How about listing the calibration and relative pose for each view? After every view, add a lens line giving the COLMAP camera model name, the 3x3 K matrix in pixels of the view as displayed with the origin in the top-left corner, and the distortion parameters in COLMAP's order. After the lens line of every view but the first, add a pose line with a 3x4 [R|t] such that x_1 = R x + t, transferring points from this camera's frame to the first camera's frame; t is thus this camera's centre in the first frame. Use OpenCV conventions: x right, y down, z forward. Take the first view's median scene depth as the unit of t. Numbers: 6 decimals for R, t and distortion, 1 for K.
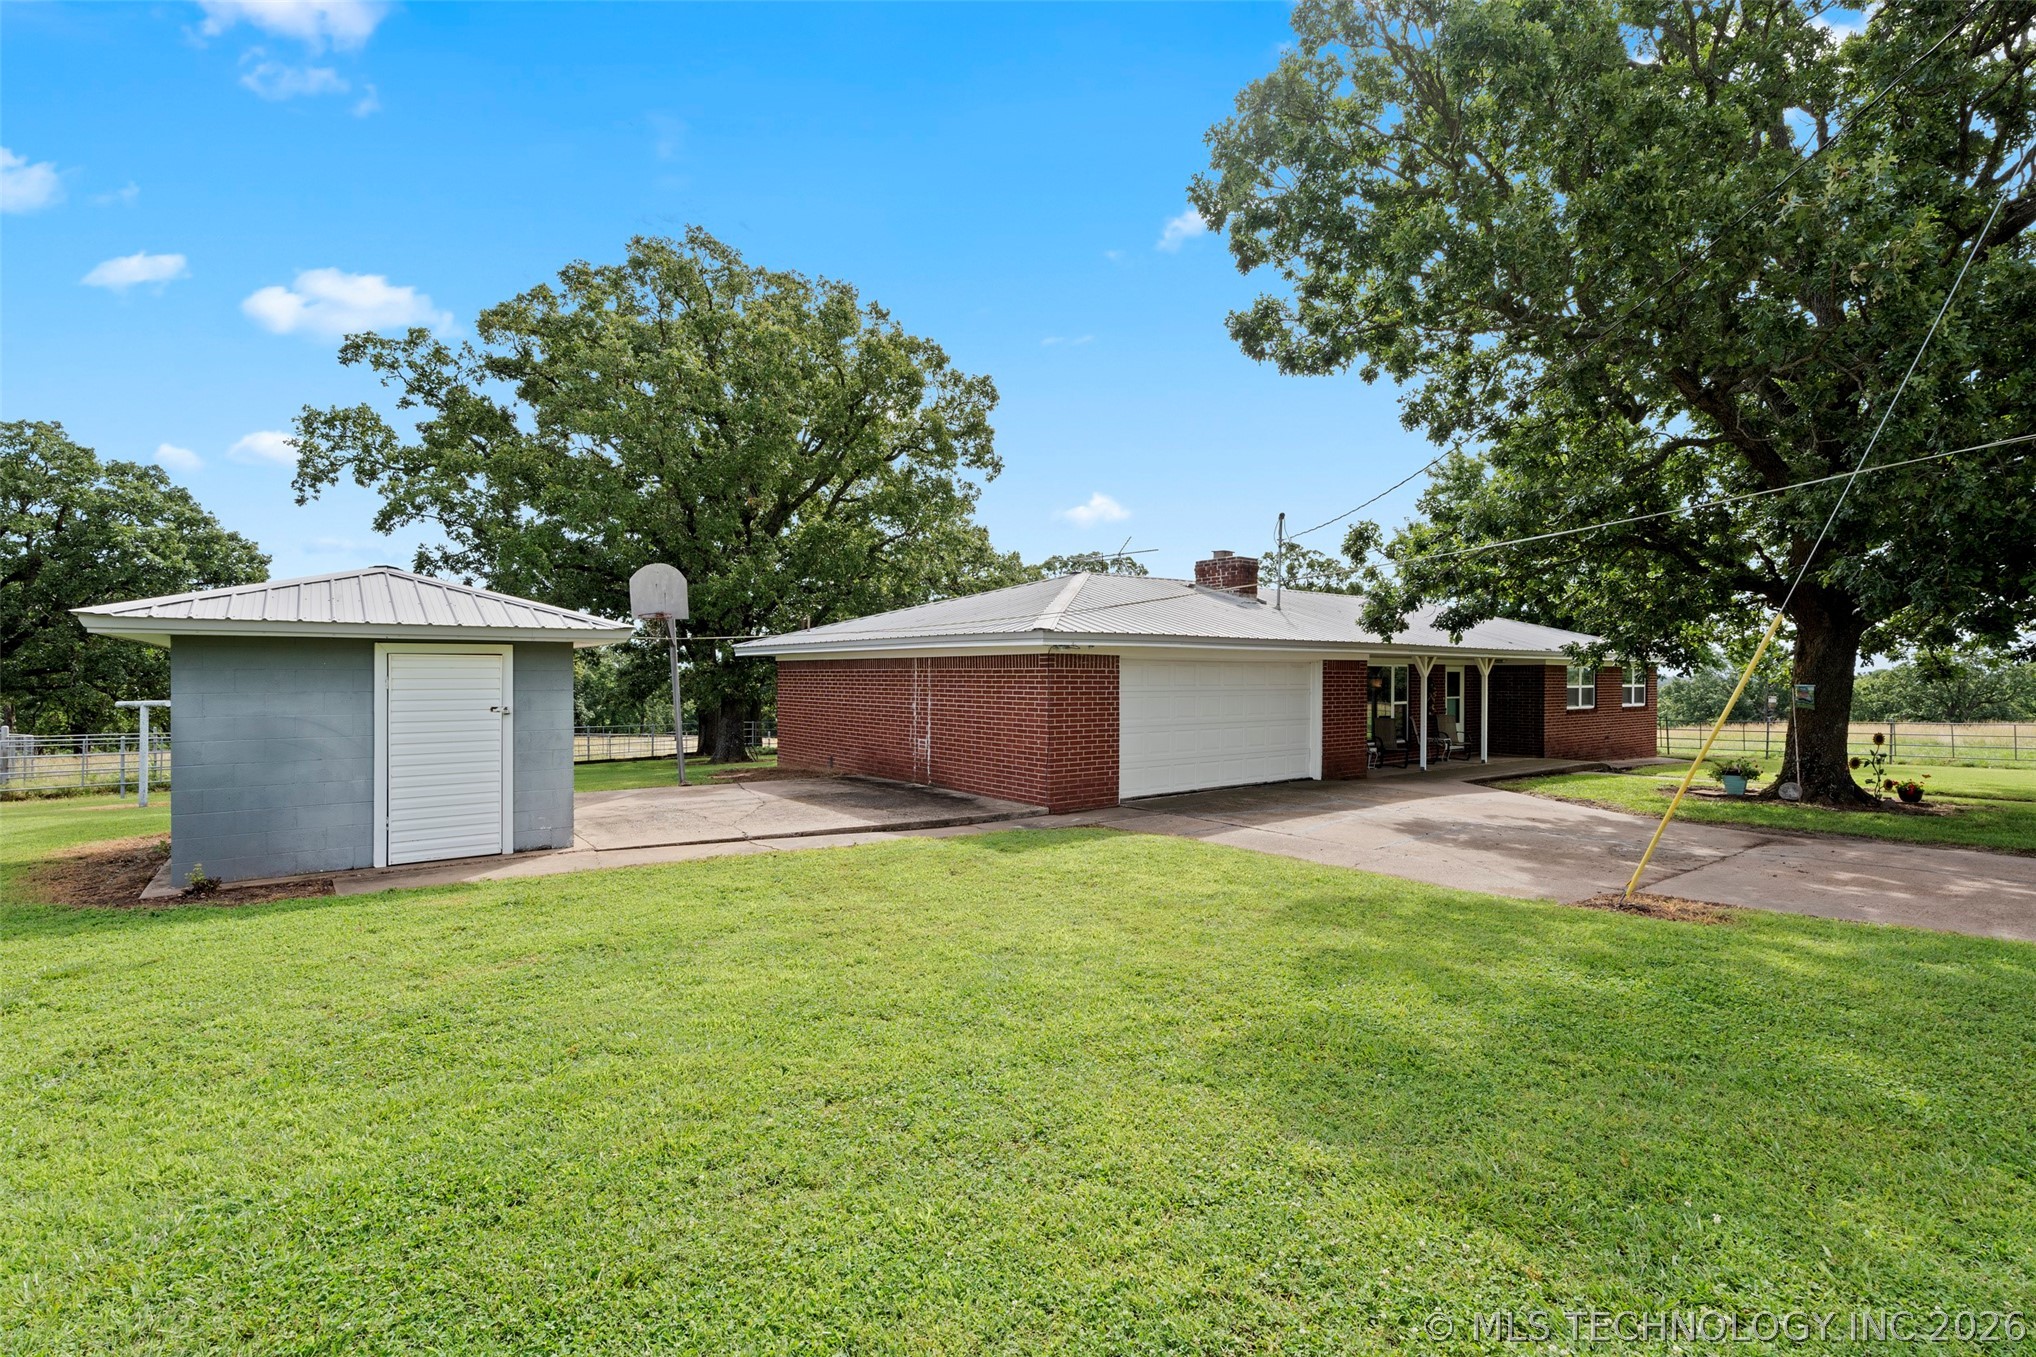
lens RADIAL K [[920.9, 0, 1023.2], [0, 920.9, 688.4], [0, 0, 1]] dist [0.000516, 0.000025]
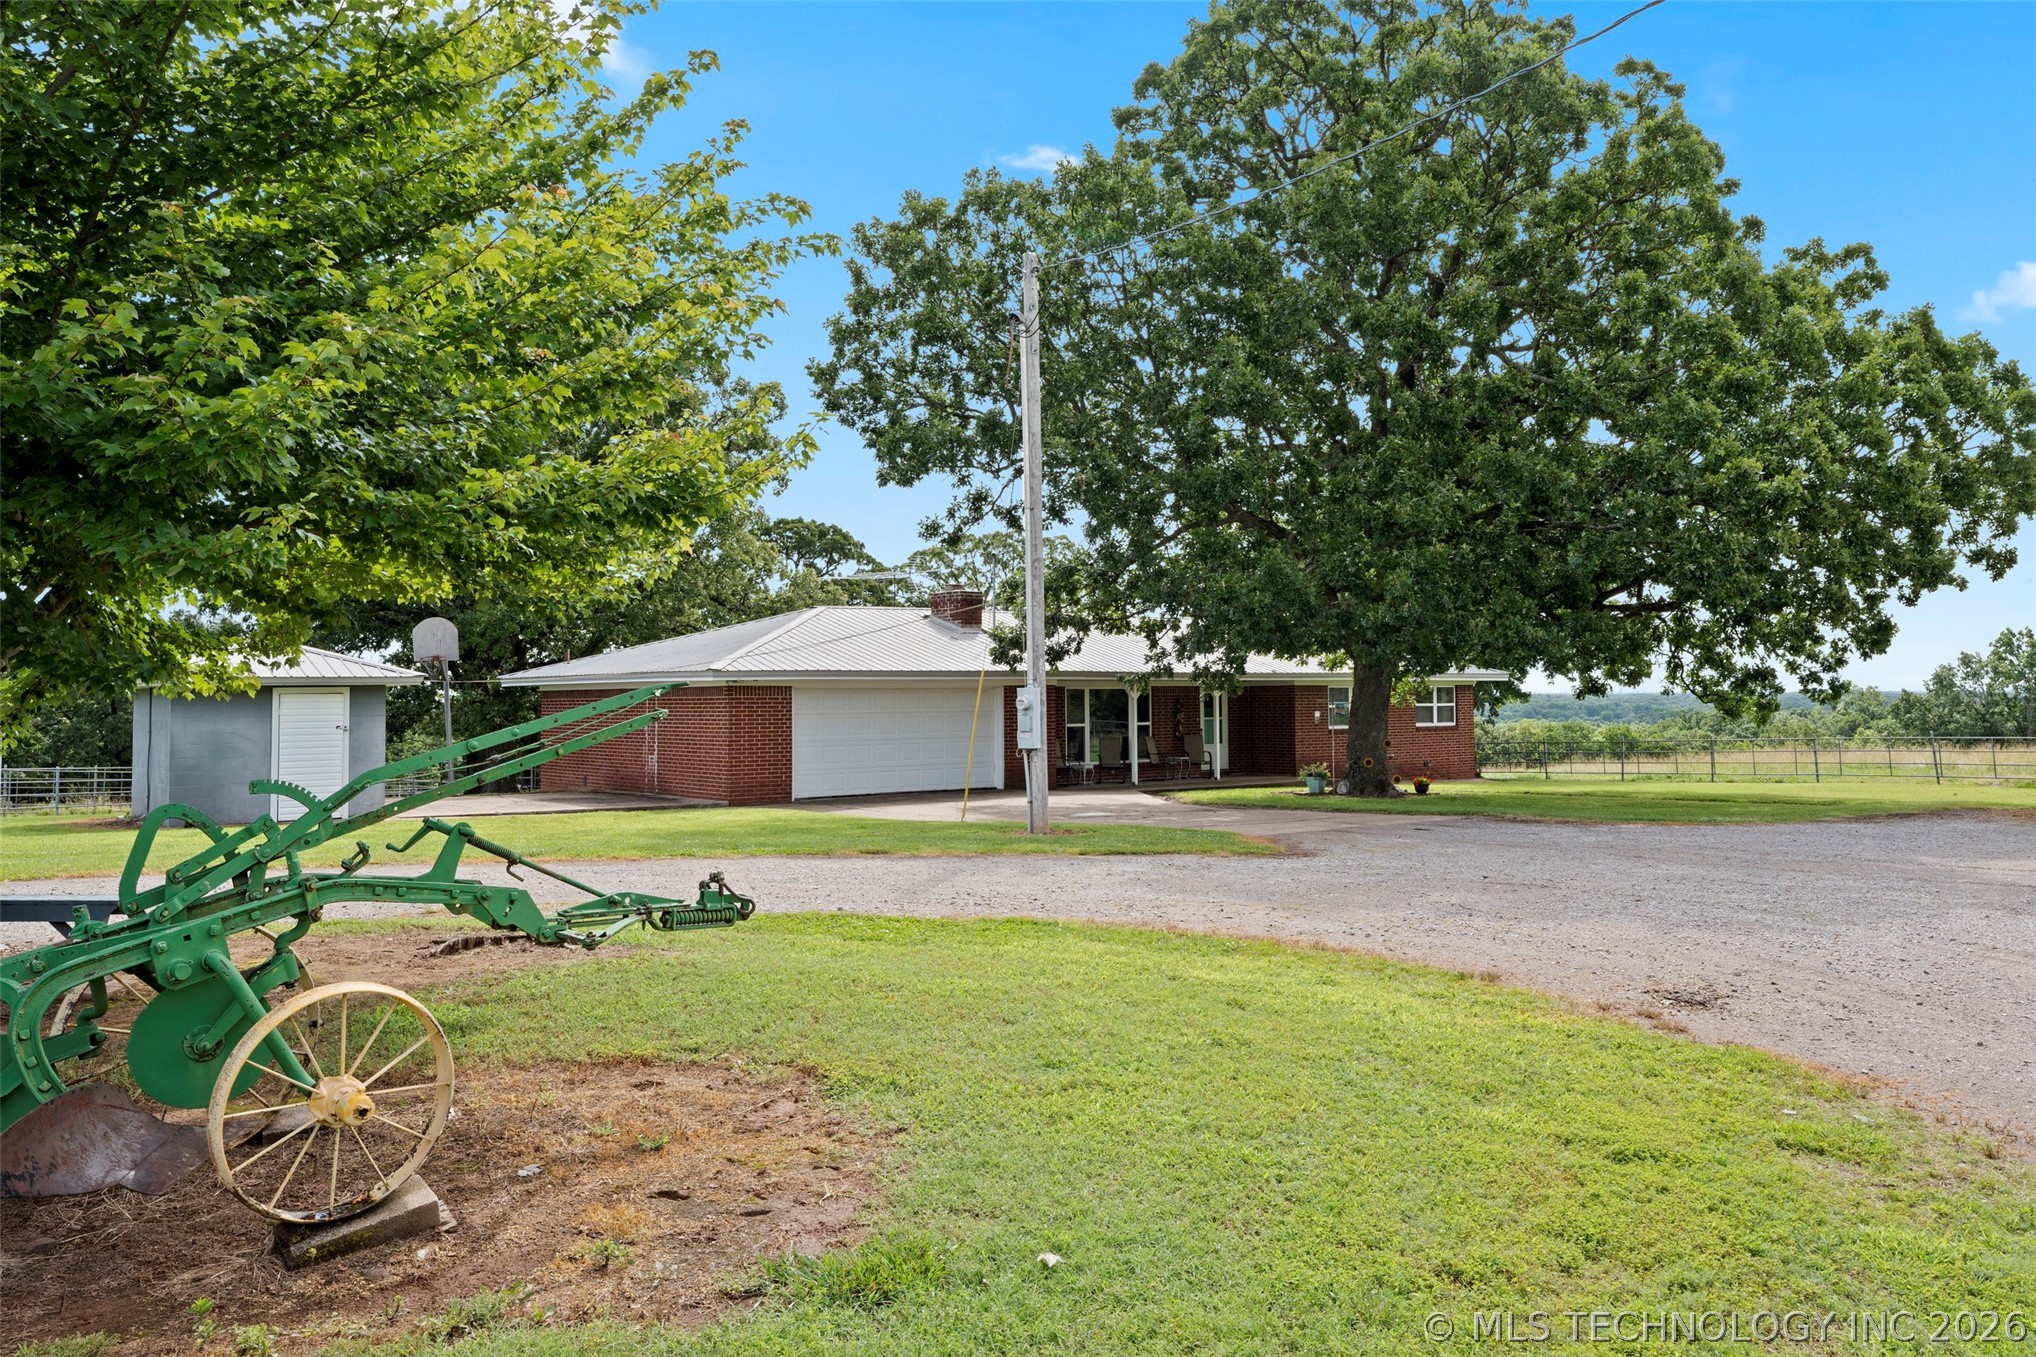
lens RADIAL K [[1460.0, 0, 1015.1], [0, 1460.0, 672.8], [0, 0, 1]] dist [0.000340, 0.000408]
pose [[0.999647, -0.015114, 0.021846, 0.341532], [0.015855, 0.999291, -0.034161, 0.019431], [-0.021314, 0.034495, 0.999178, -0.978069]]
